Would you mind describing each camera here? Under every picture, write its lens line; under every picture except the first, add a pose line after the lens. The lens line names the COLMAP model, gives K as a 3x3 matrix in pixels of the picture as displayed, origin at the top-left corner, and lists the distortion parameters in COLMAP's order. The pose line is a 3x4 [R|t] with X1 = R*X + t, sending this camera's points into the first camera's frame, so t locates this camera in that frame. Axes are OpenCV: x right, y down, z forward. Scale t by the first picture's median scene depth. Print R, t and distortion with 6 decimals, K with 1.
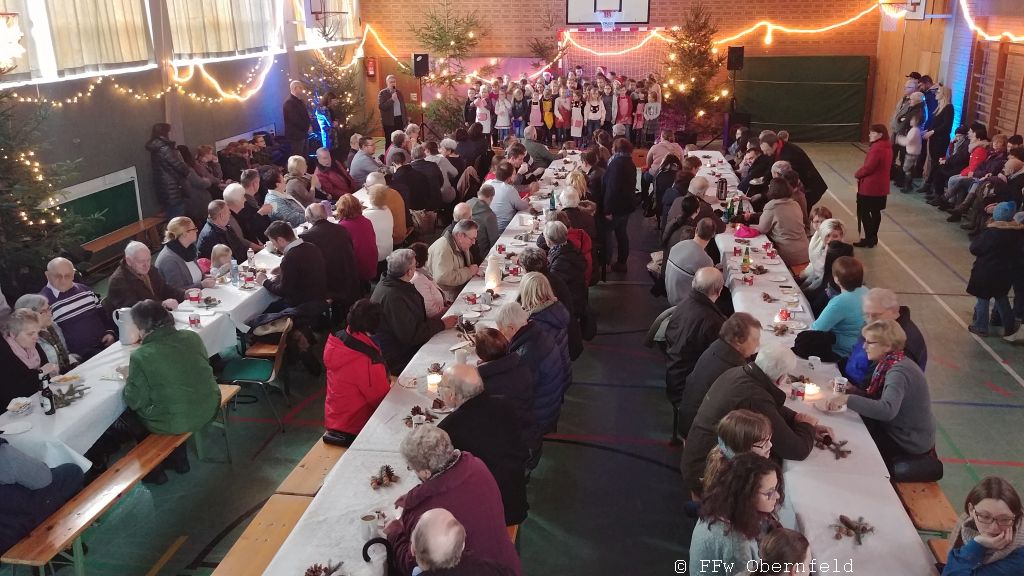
lens RADIAL K [[897.1, 0, 512.0], [0, 897.1, 288.0], [0, 0, 1]] dist [0.098612, -0.143449]
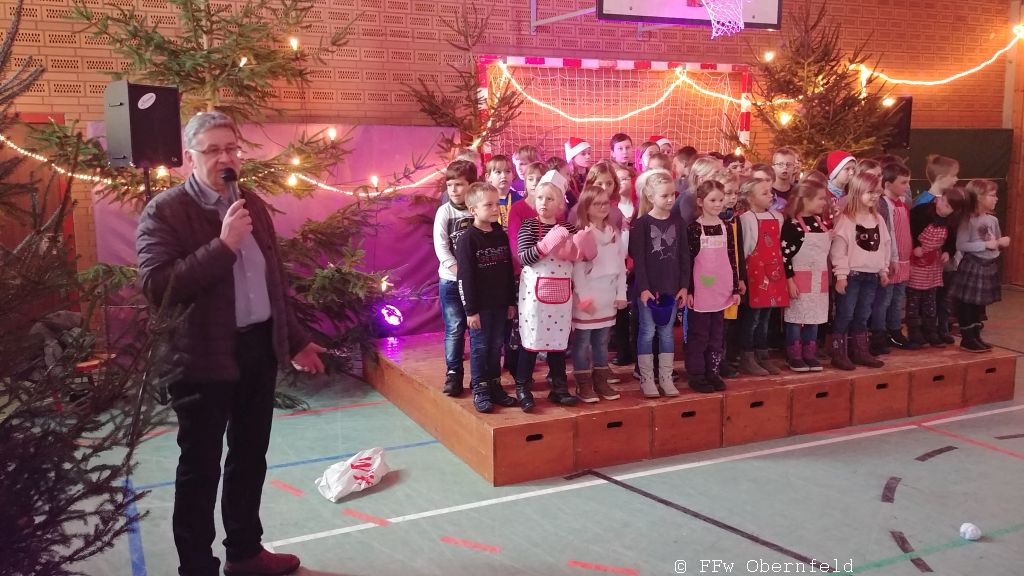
lens RADIAL K [[897.1, 0, 512.0], [0, 897.1, 288.0], [0, 0, 1]] dist [0.098612, -0.143449]
pose [[0.820206, -0.078821, 0.566612, -0.170498], [0.174109, 0.977870, -0.116004, -0.150556], [-0.544929, 0.193800, 0.815778, 0.734270]]
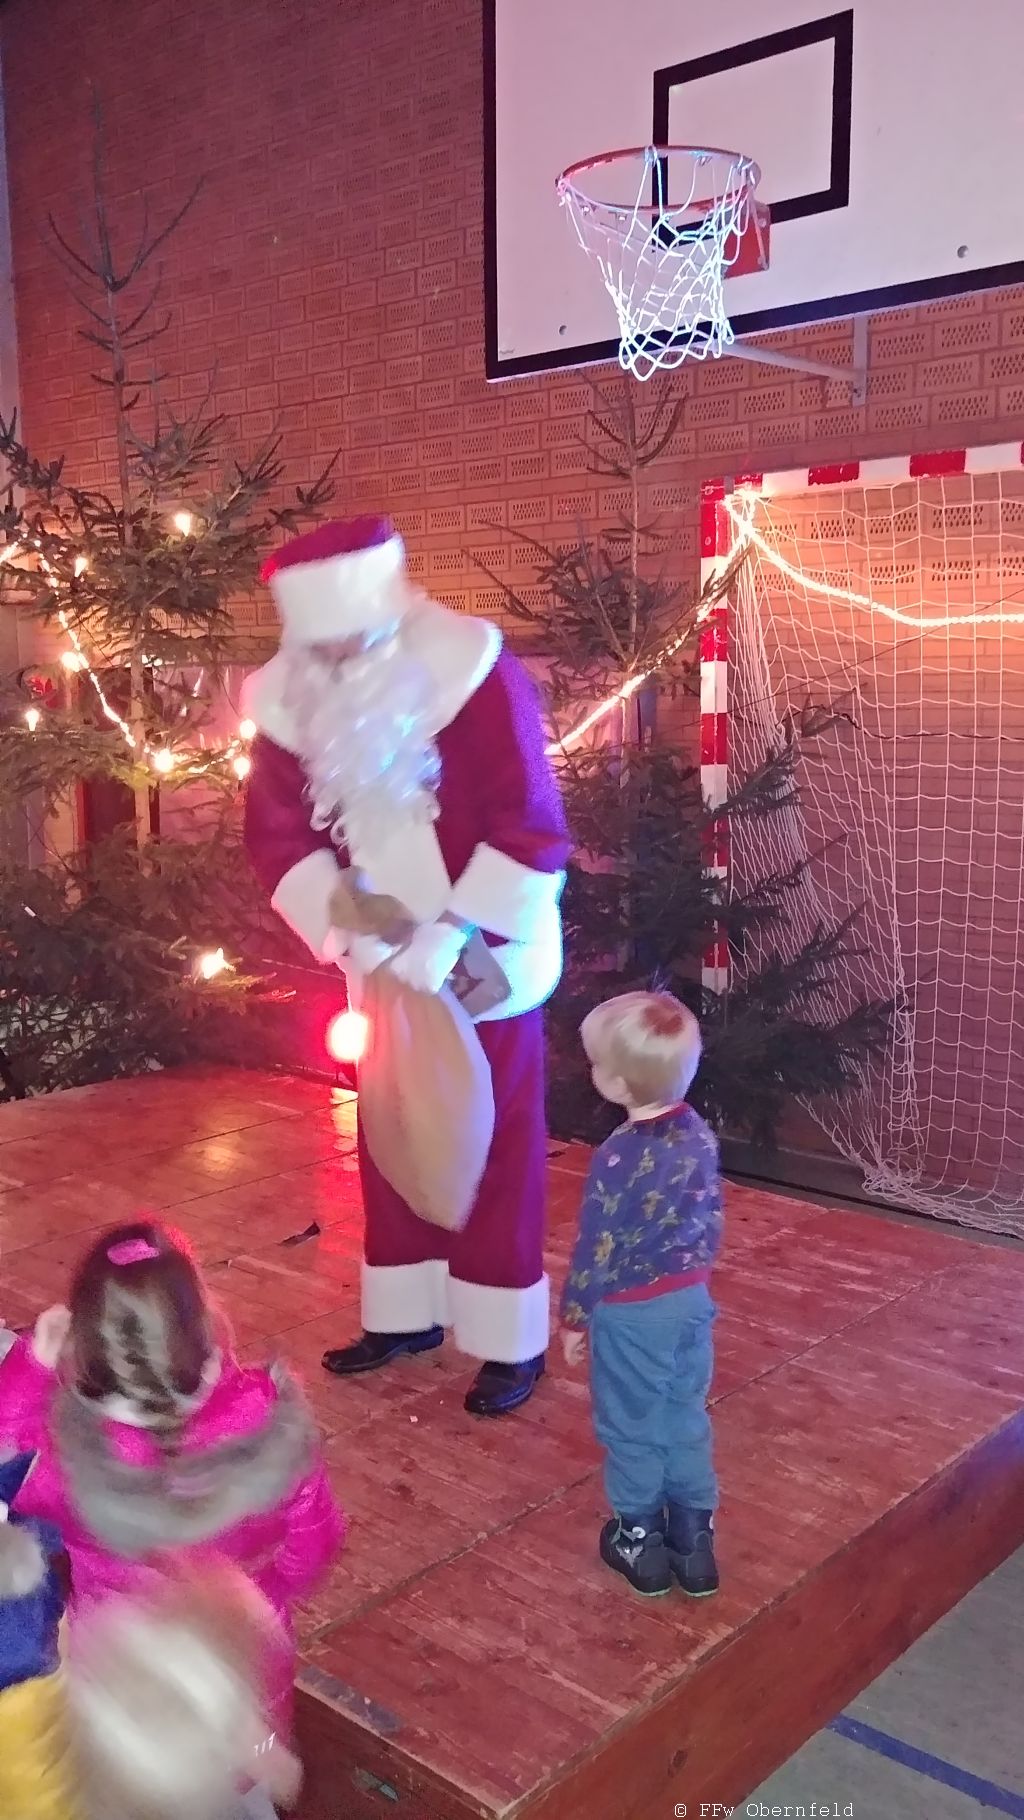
lens RADIAL K [[1594.5, 0, 512.0], [0, 1594.5, 910.0], [0, 0, 1]] dist [0.098612, -0.143449]
pose [[0.844712, 0.071803, -0.530383, 0.191714], [-0.143725, 0.984994, -0.095555, -0.186037], [0.515562, 0.156946, 0.842356, 0.785087]]
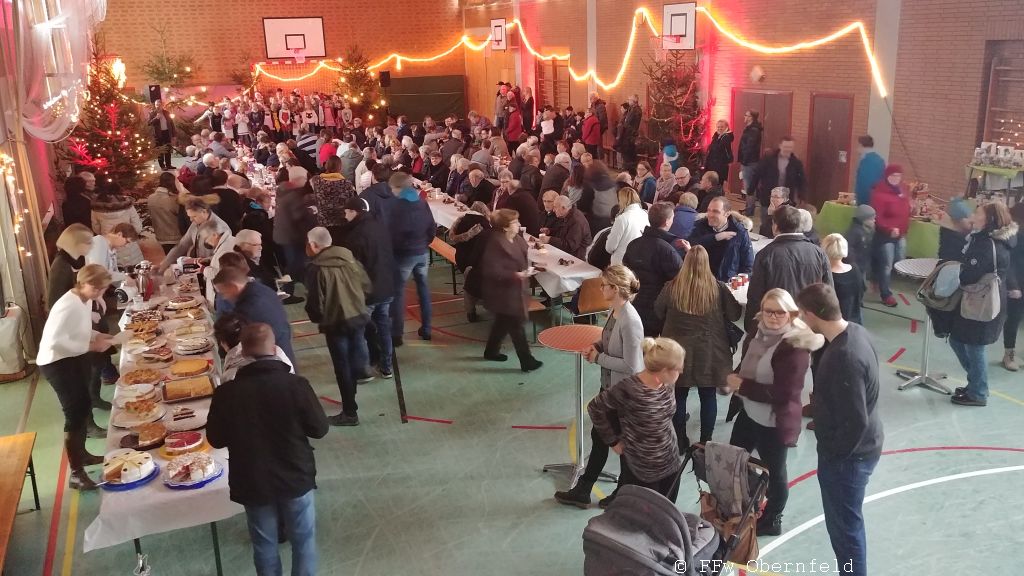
lens RADIAL K [[897.1, 0, 512.0], [0, 897.1, 288.0], [0, 0, 1]] dist [0.098612, -0.143449]
pose [[0.860727, -0.157438, 0.484109, -0.333748], [0.177226, 0.984158, 0.004959, 0.108462], [-0.477220, 0.081529, 0.874994, -0.349801]]
